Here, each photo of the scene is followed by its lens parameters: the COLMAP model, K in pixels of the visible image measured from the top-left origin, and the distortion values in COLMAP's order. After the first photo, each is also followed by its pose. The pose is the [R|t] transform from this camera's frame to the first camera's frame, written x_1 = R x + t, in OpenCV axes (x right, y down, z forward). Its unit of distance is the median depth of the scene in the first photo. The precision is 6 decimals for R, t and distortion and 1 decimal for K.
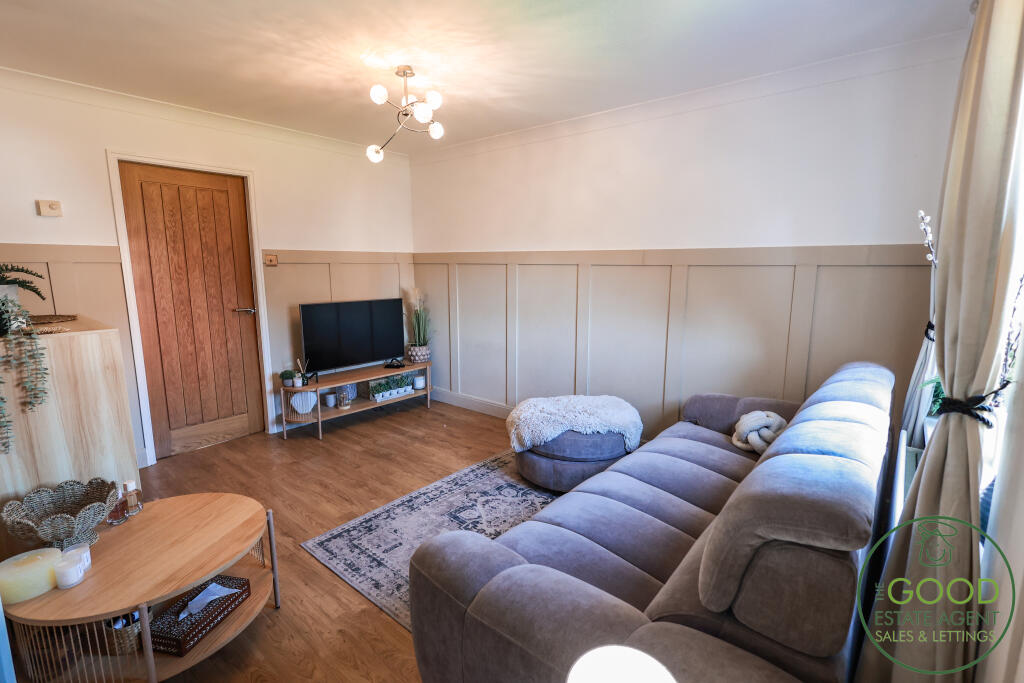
lens RADIAL K [[459.8, 0, 530.6], [0, 459.8, 342.9], [0, 0, 1]] dist [0.000207, -0.000583]
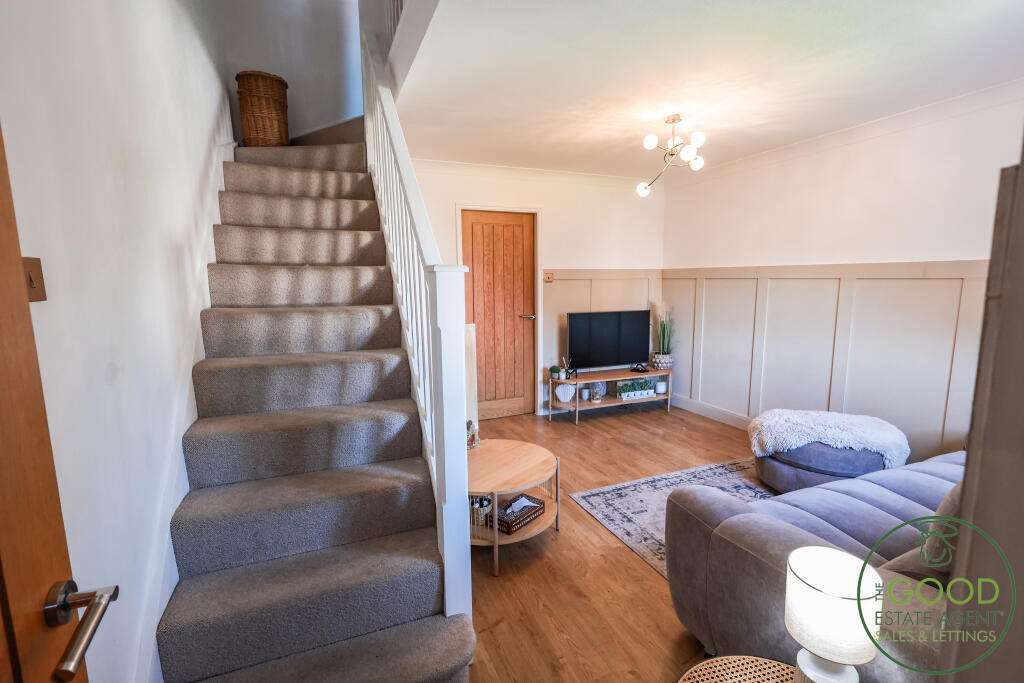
lens RADIAL K [[459.8, 0, 530.6], [0, 459.8, 342.9], [0, 0, 1]] dist [0.000207, -0.000583]
pose [[0.876428, 0.055579, -0.478315, 0.003669], [-0.070189, 0.997453, -0.012708, 0.026805], [0.476391, 0.044710, 0.878096, -0.176813]]
